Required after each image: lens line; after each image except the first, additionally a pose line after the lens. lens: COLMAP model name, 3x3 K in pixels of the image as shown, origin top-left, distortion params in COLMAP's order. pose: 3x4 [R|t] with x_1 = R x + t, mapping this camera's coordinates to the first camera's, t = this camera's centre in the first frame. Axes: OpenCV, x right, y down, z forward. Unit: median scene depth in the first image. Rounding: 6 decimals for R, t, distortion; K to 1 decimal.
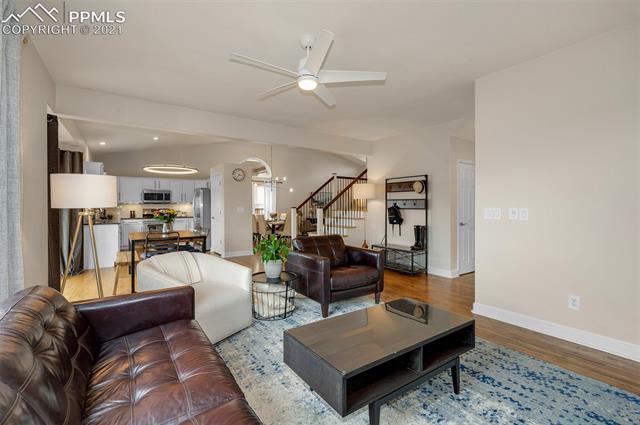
lens RADIAL K [[283.4, 0, 319.9], [0, 283.4, 209.3], [0, 0, 1]] dist [0.003189, 0.000305]
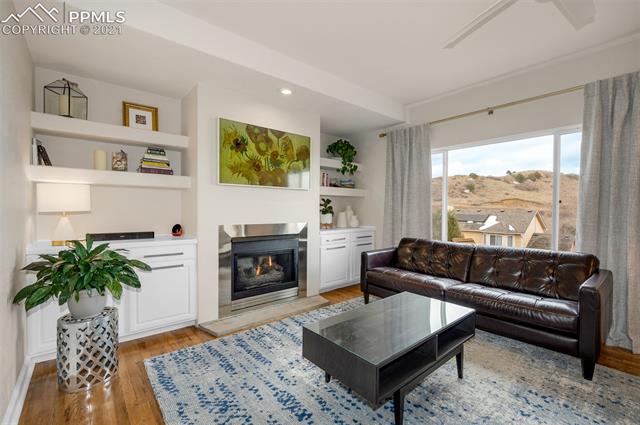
lens RADIAL K [[283.4, 0, 323.1], [0, 283.4, 212.2], [0, 0, 1]] dist [0.003189, 0.000305]
pose [[-0.994321, -0.002934, -0.106384, 0.584561], [-0.006096, 0.999549, 0.029406, -0.009961], [0.106249, 0.029887, -0.993890, 1.931856]]
